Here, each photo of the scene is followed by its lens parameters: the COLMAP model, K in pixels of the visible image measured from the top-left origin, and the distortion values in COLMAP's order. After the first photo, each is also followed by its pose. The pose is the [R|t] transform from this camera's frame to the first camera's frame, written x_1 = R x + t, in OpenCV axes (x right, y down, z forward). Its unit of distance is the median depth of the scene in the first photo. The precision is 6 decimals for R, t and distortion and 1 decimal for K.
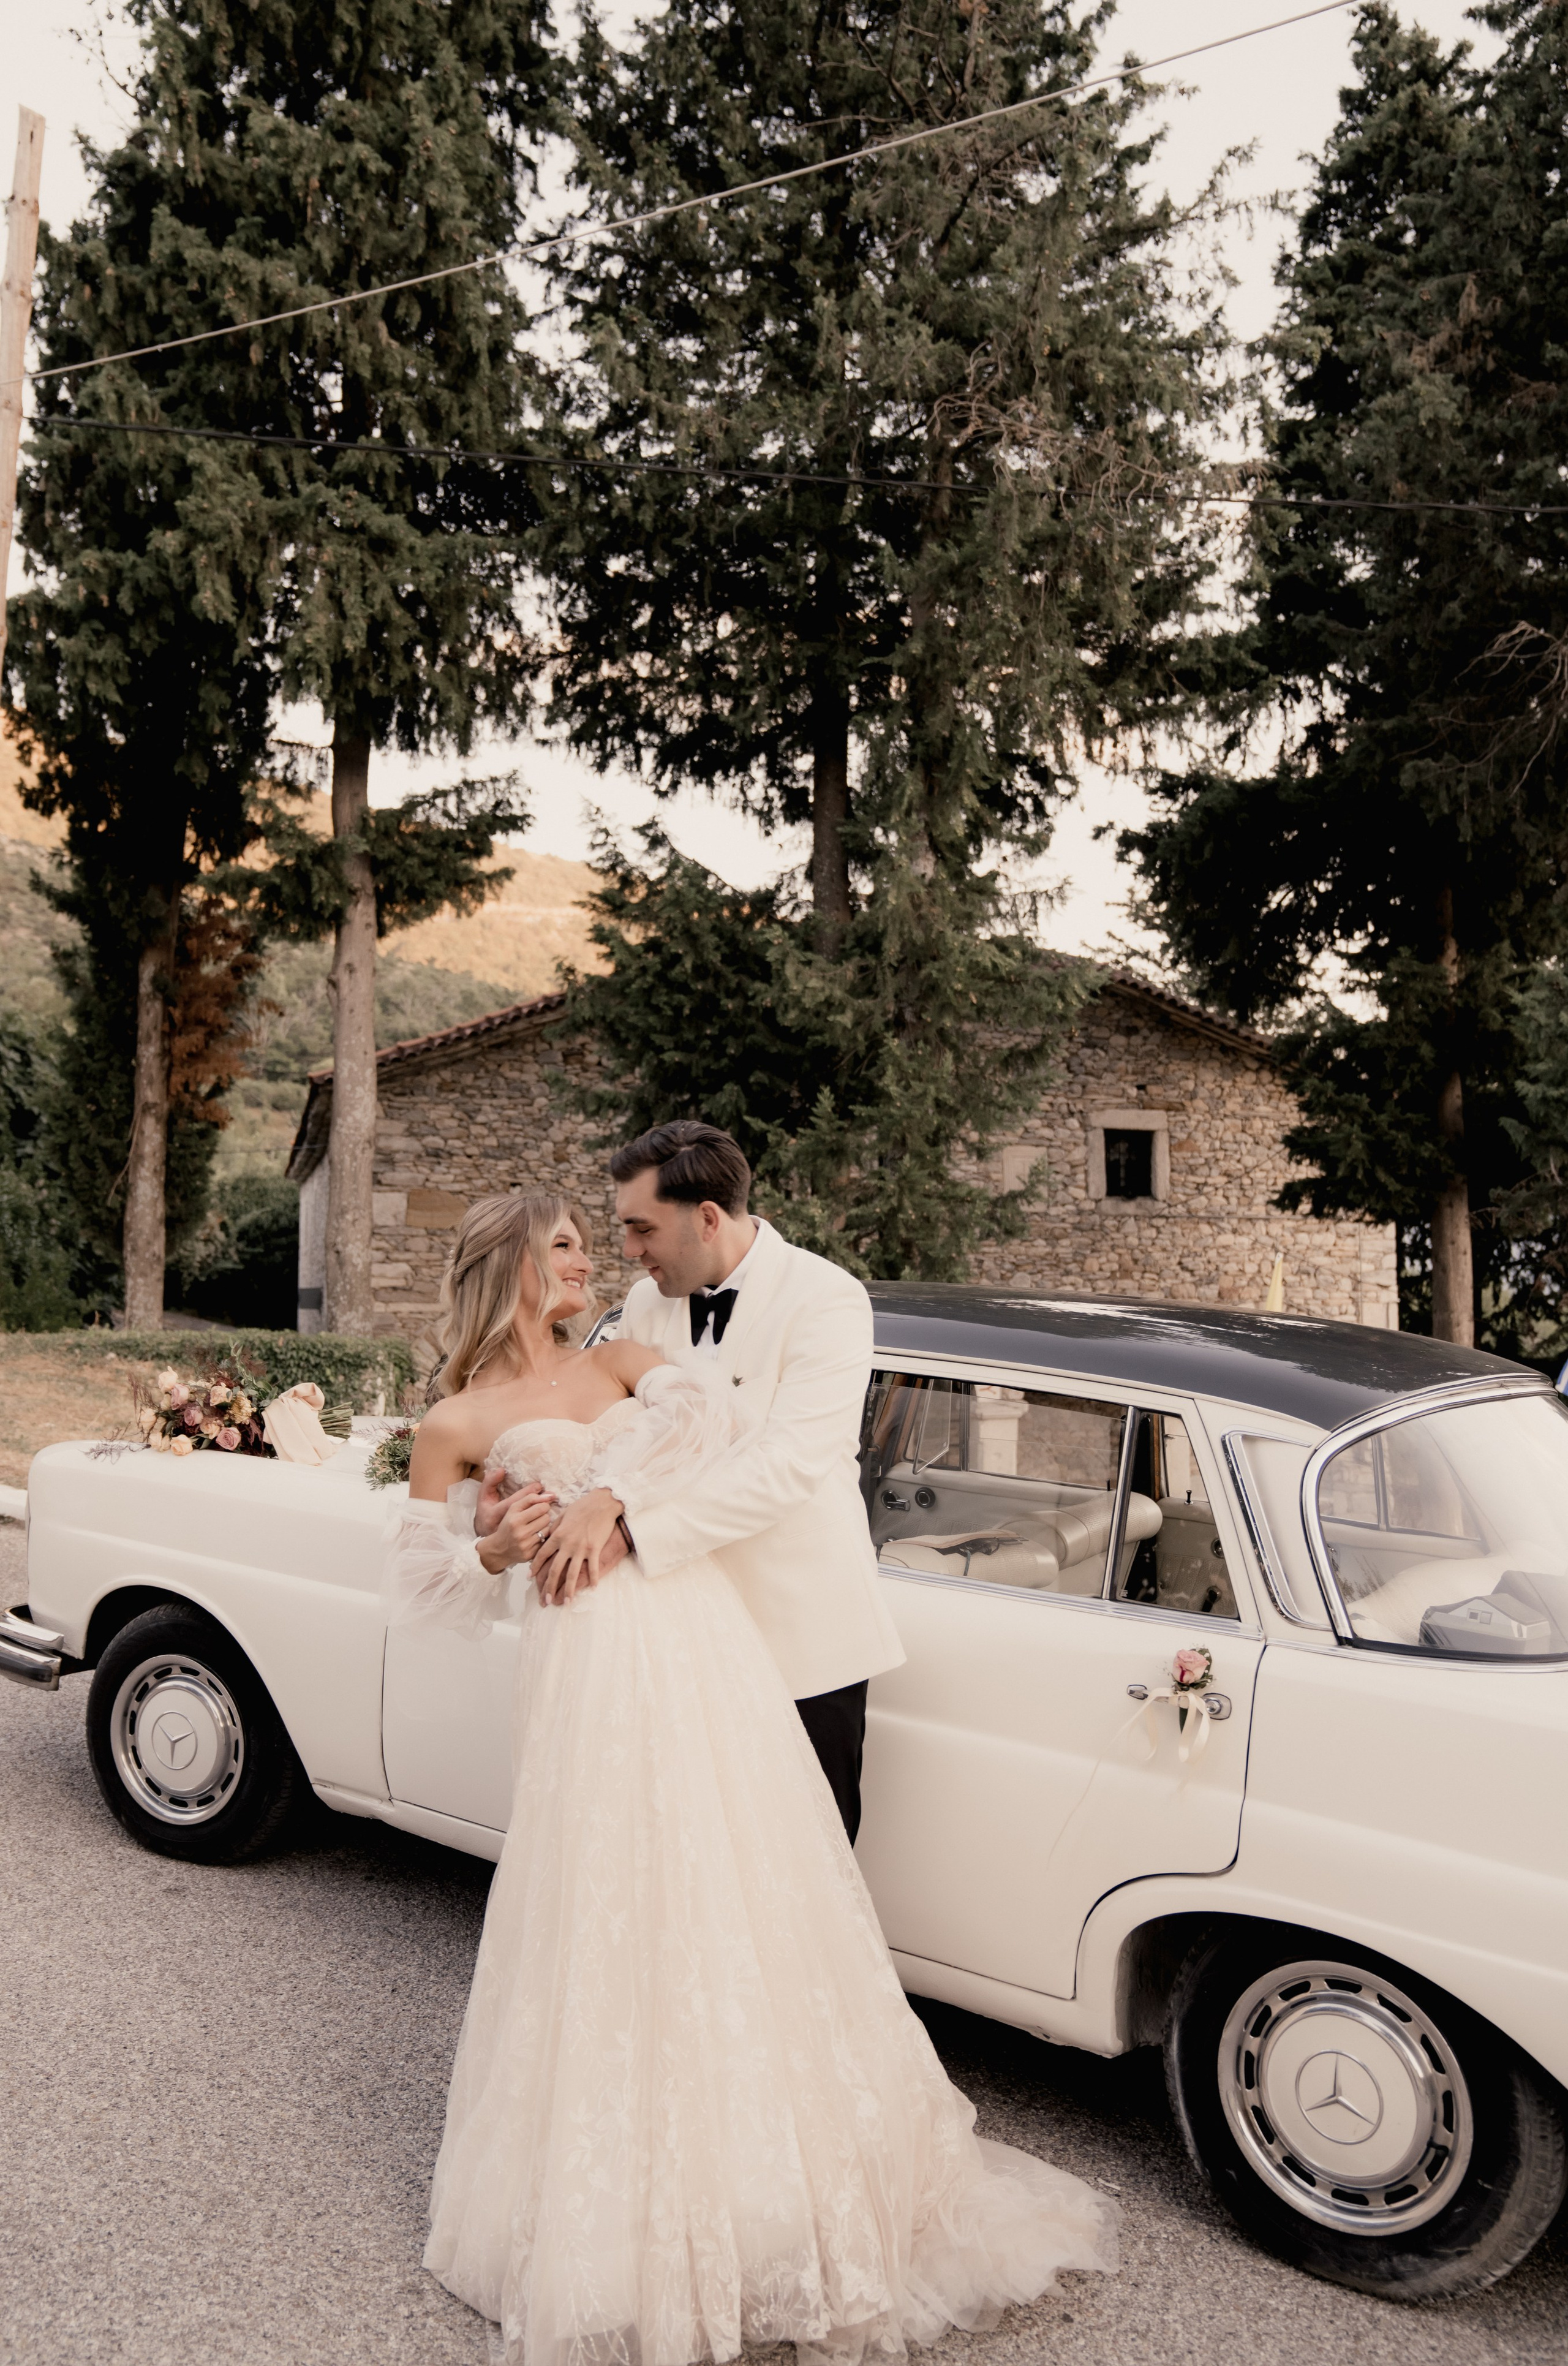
lens RADIAL K [[2088.1, 0, 732.8], [0, 2088.1, 1129.3], [0, 0, 1]] dist [-0.085458, 0.142968]
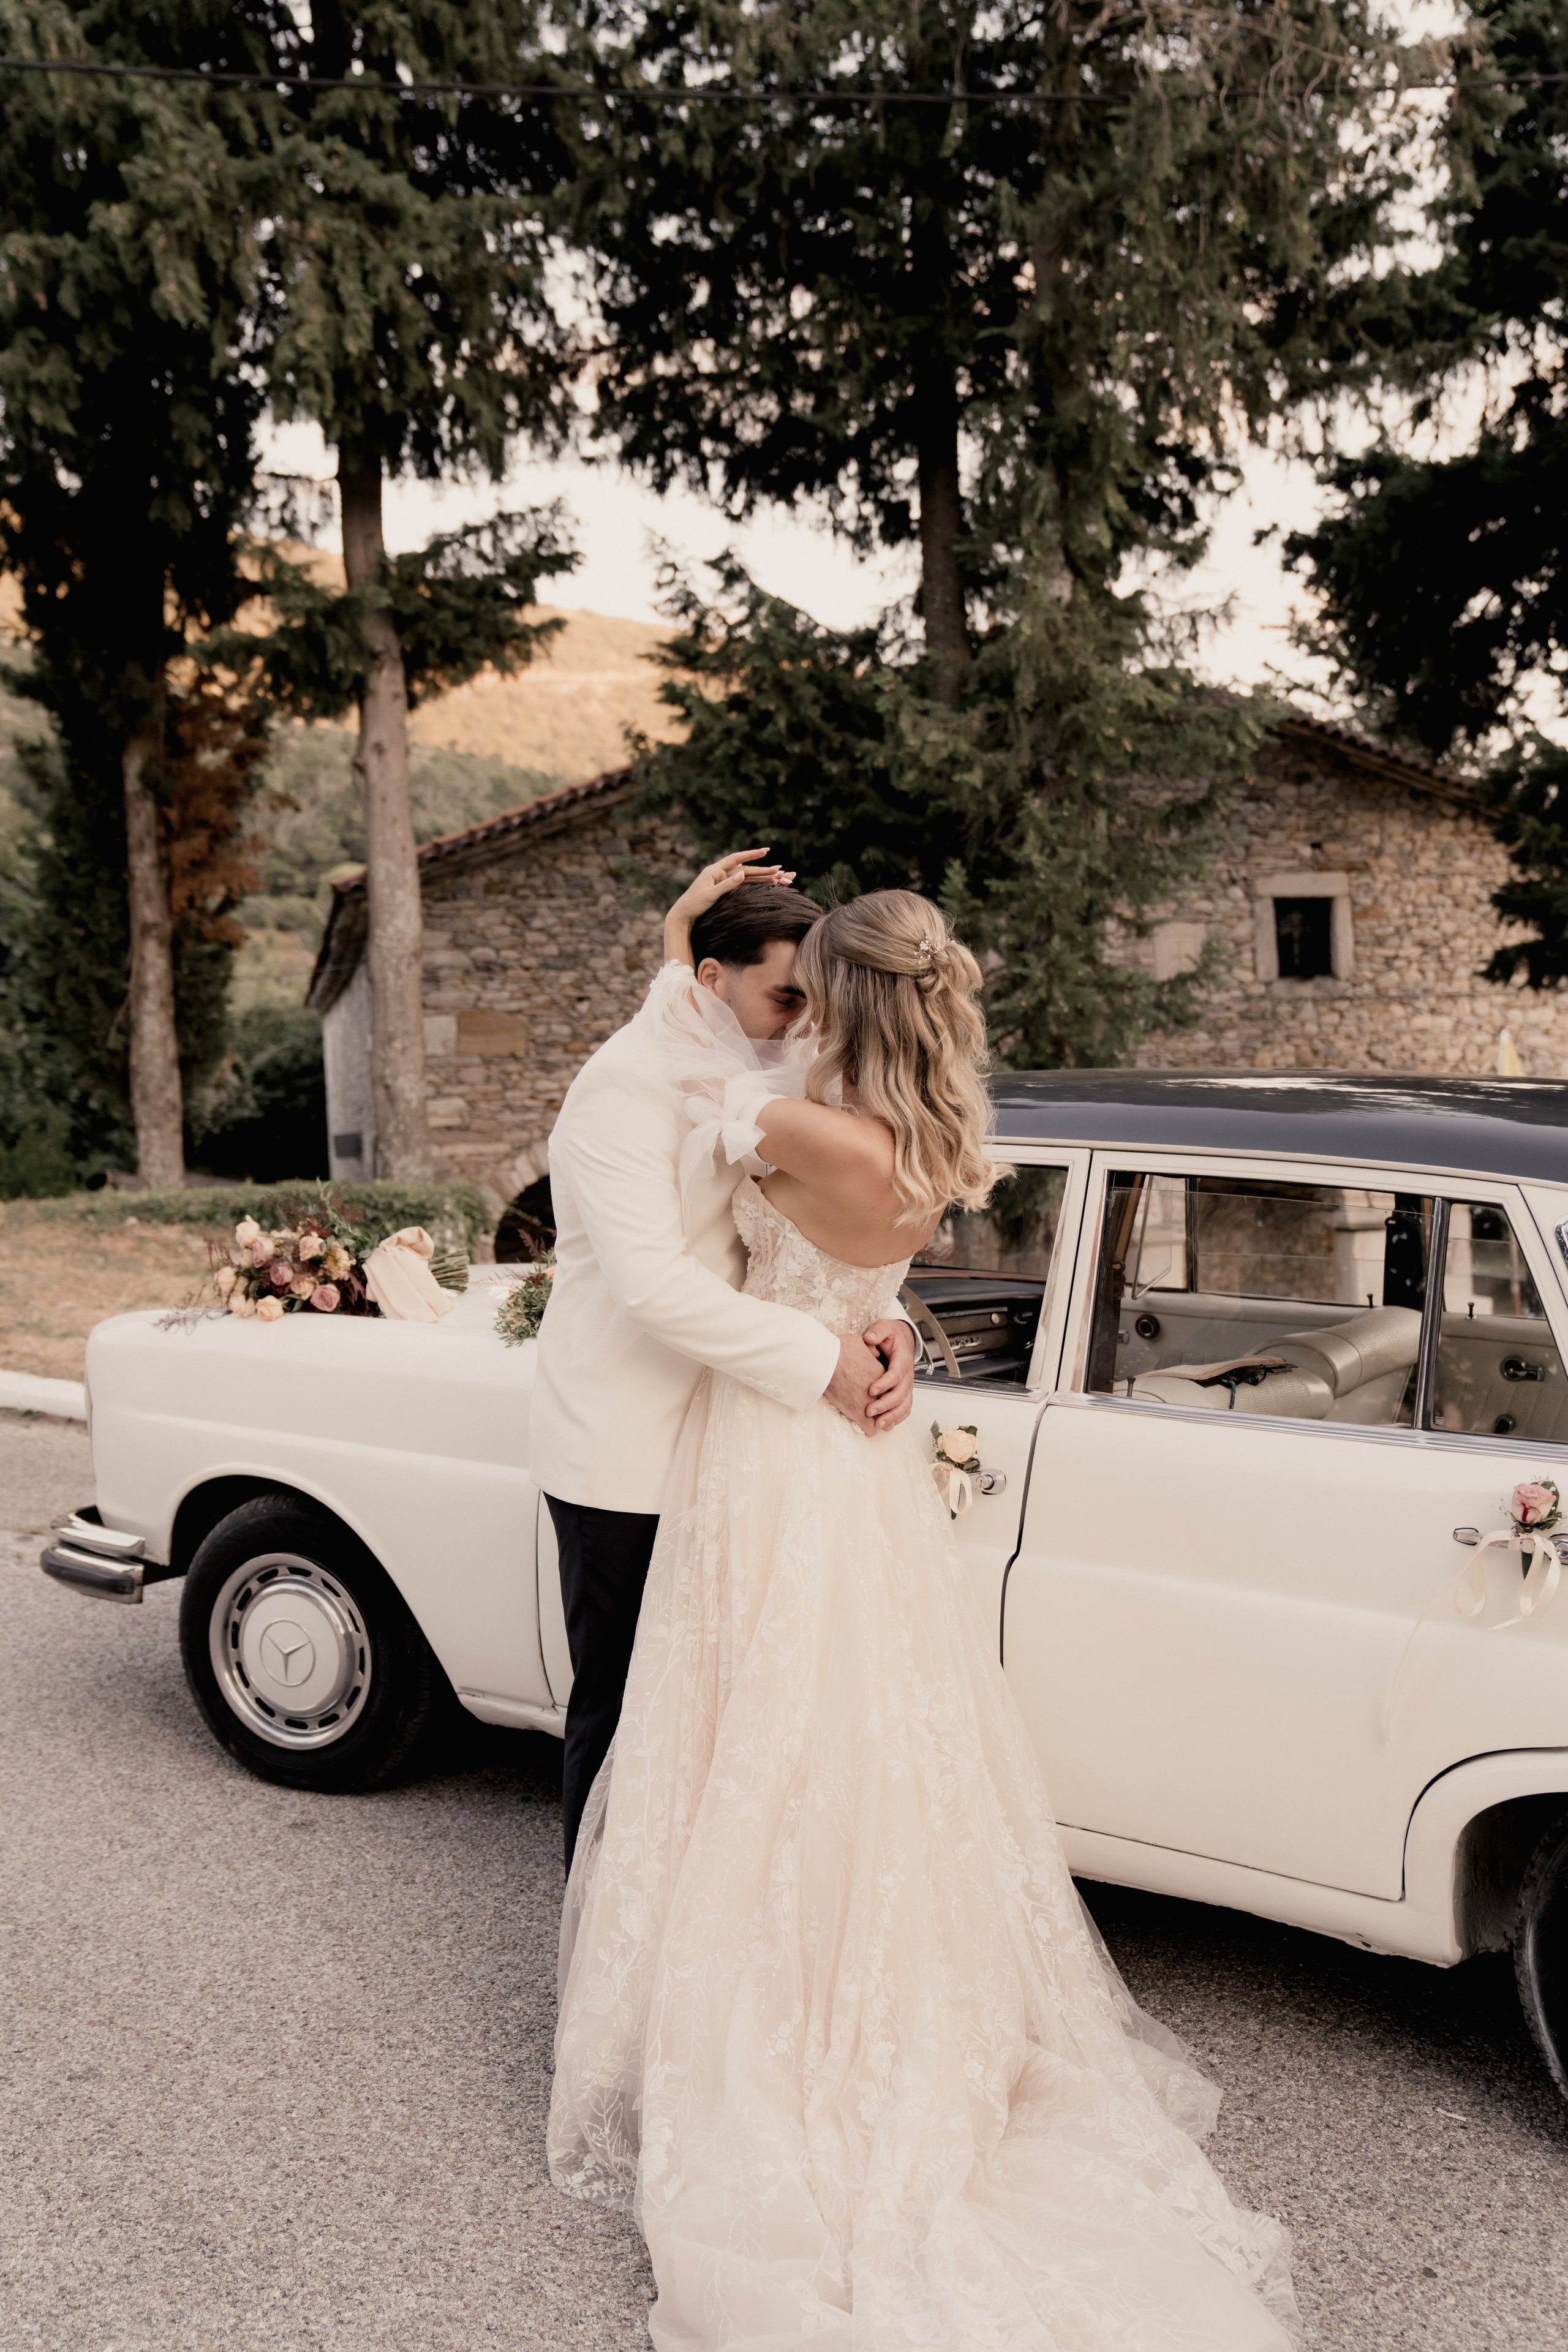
lens RADIAL K [[2436.1, 0, 784.0], [0, 2436.1, 1176.0], [0, 0, 1]] dist [-0.014454, 0.237850]
pose [[0.998593, -0.050200, -0.017074, -0.012498], [0.051670, 0.993576, 0.100681, 0.003341], [0.011910, -0.101422, 0.994772, 0.008148]]
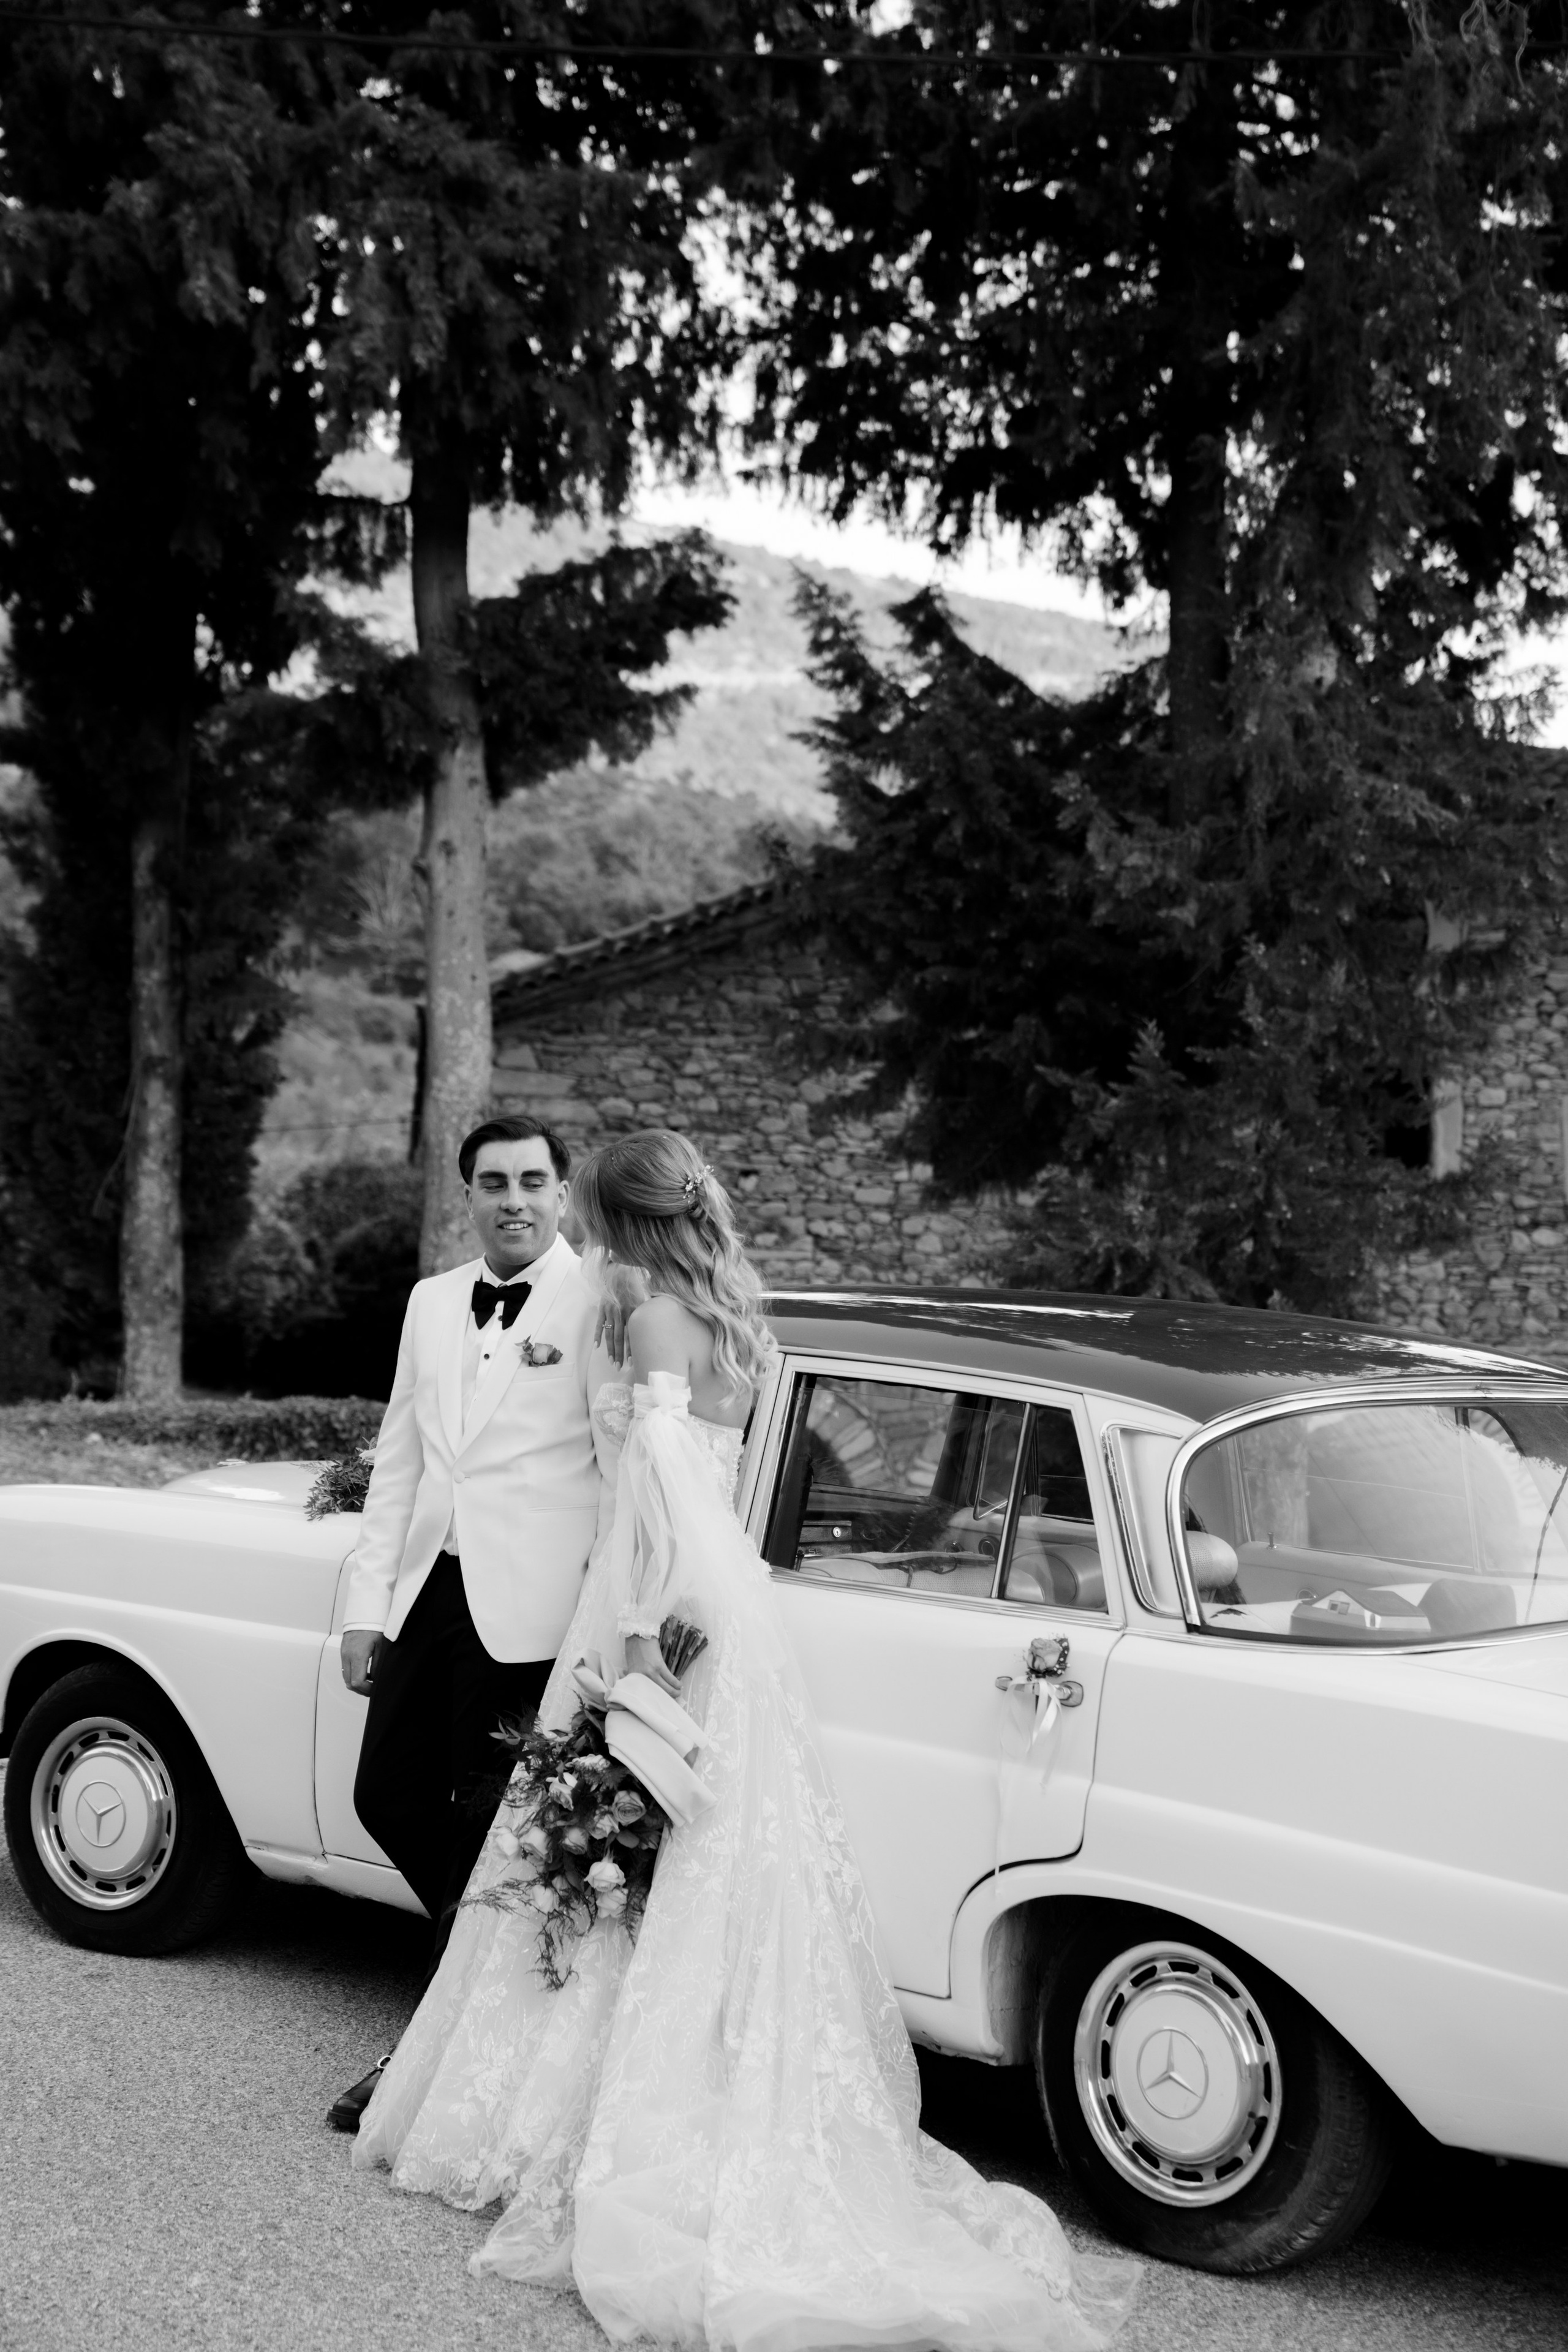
lens RADIAL K [[3865.6, 0, 784.0], [0, 3865.6, 1176.0], [0, 0, 1]] dist [0.299135, 0.178609]
pose [[0.991511, -0.014300, -0.129234, 0.077270], [0.018046, 0.999449, 0.027859, -0.006403], [0.128765, -0.029955, 0.991223, -0.199837]]
